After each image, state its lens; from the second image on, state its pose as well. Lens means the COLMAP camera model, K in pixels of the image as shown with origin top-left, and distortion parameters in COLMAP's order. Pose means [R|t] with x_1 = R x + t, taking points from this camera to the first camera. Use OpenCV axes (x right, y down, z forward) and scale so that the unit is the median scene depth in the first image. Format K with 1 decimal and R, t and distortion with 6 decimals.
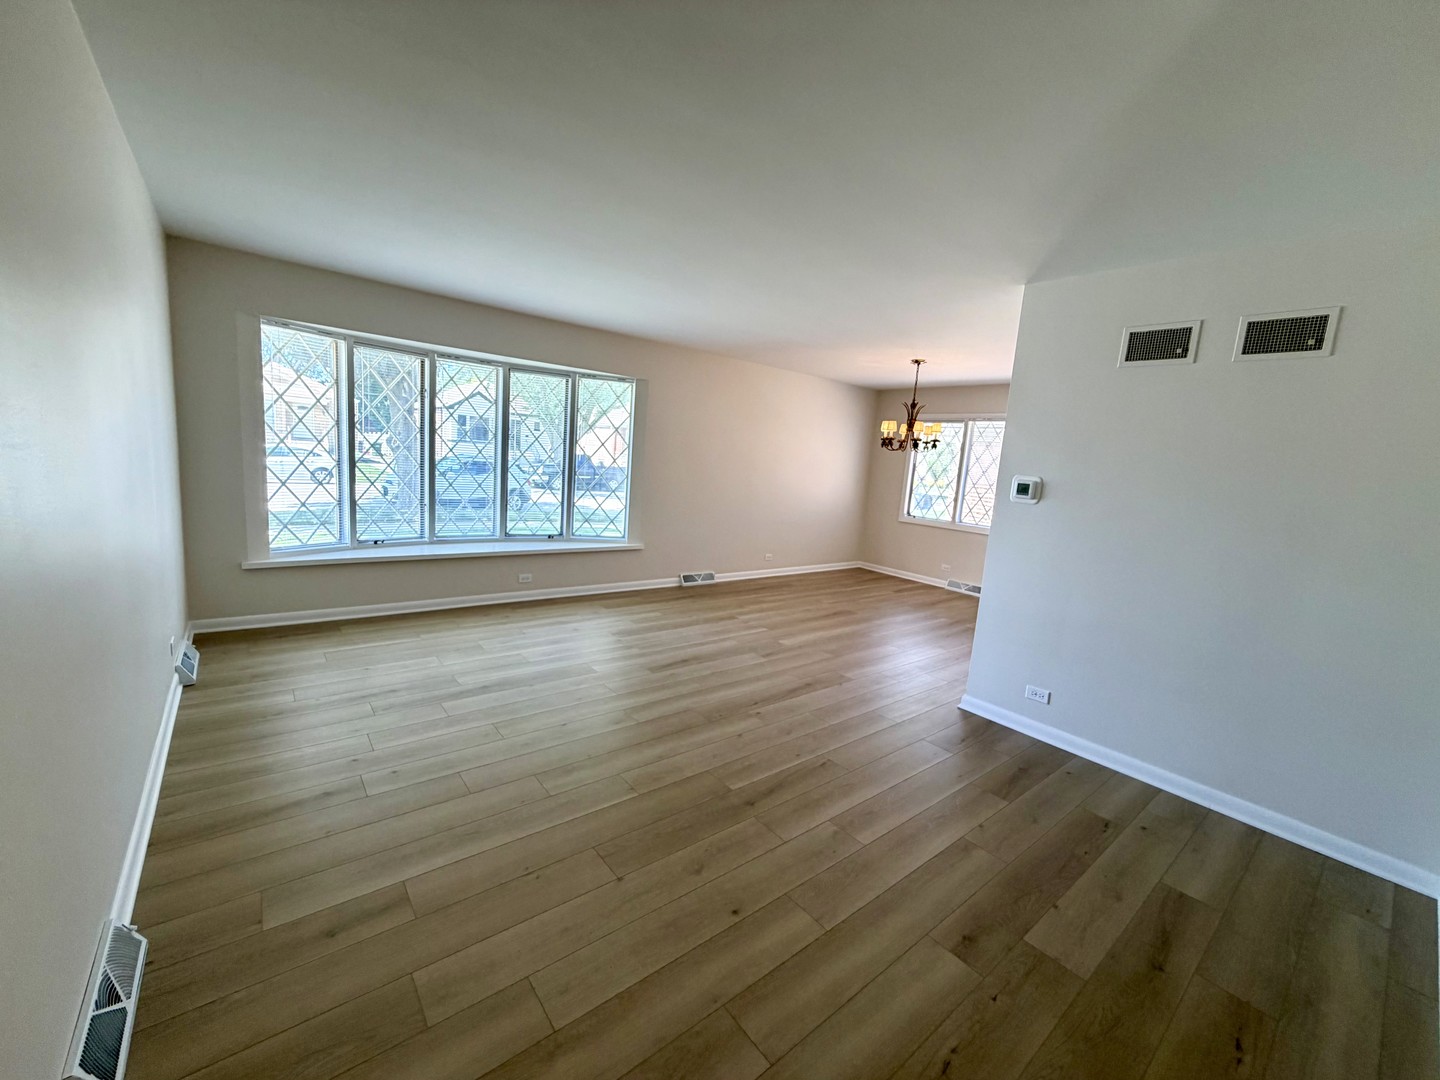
lens RADIAL K [[574.9, 0, 718.2], [0, 574.9, 544.4], [0, 0, 1]] dist [0.000201, 0.000510]
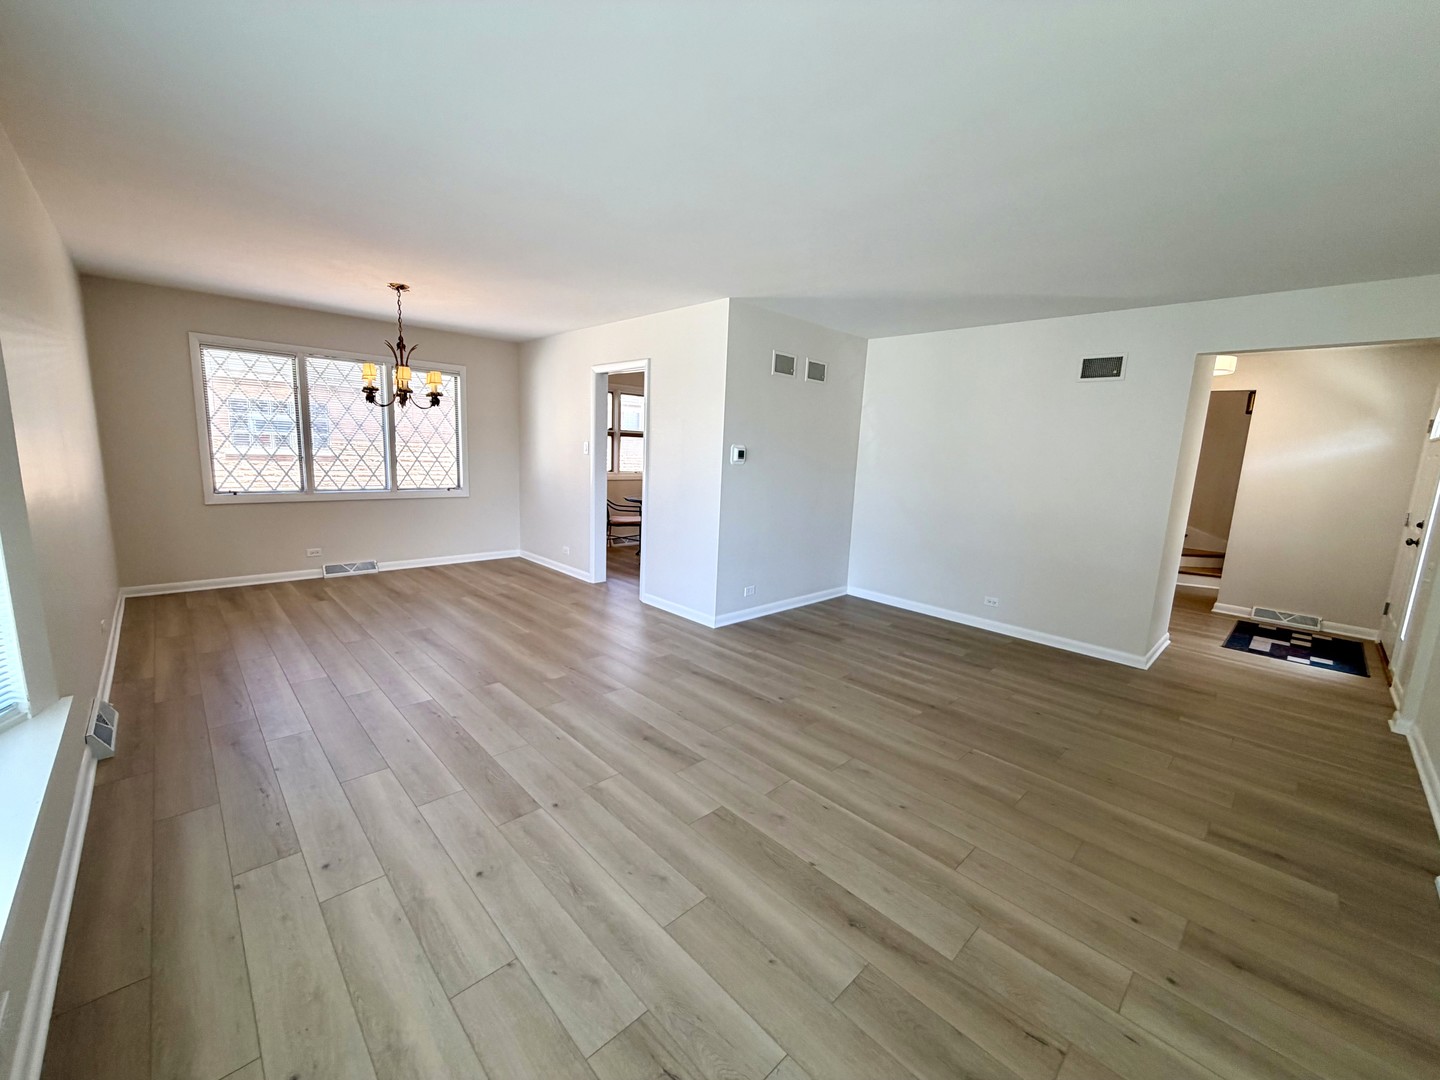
lens RADIAL K [[574.9, 0, 714.7], [0, 574.9, 539.1], [0, 0, 1]] dist [0.000201, 0.000510]
pose [[-0.075079, -0.237841, 0.968398, -0.654187], [0.103162, 0.964076, 0.244777, -0.186929], [-0.991827, 0.118279, -0.047846, 0.879235]]
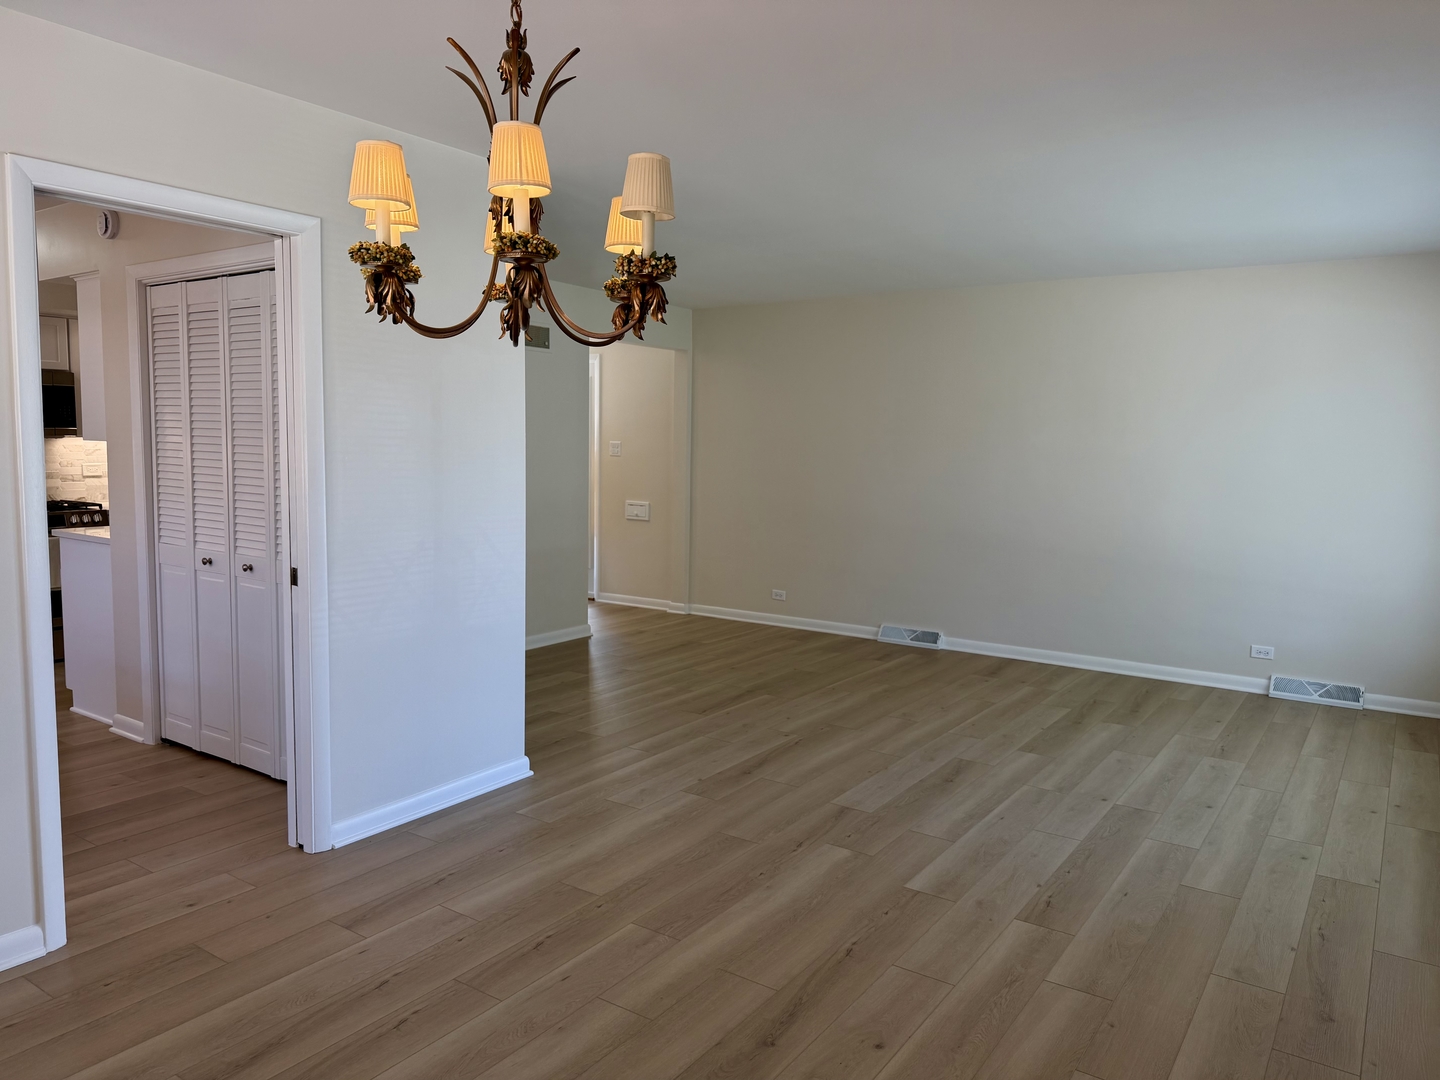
lens RADIAL K [[1025.8, 0, 715.8], [0, 1025.8, 539.0], [0, 0, 1]] dist [0.004852, -0.012127]
pose [[-0.954915, -0.069025, -0.288743, 0.490127], [-0.138648, 0.963703, 0.228153, -0.249287], [0.262514, 0.257900, -0.929825, 1.797704]]
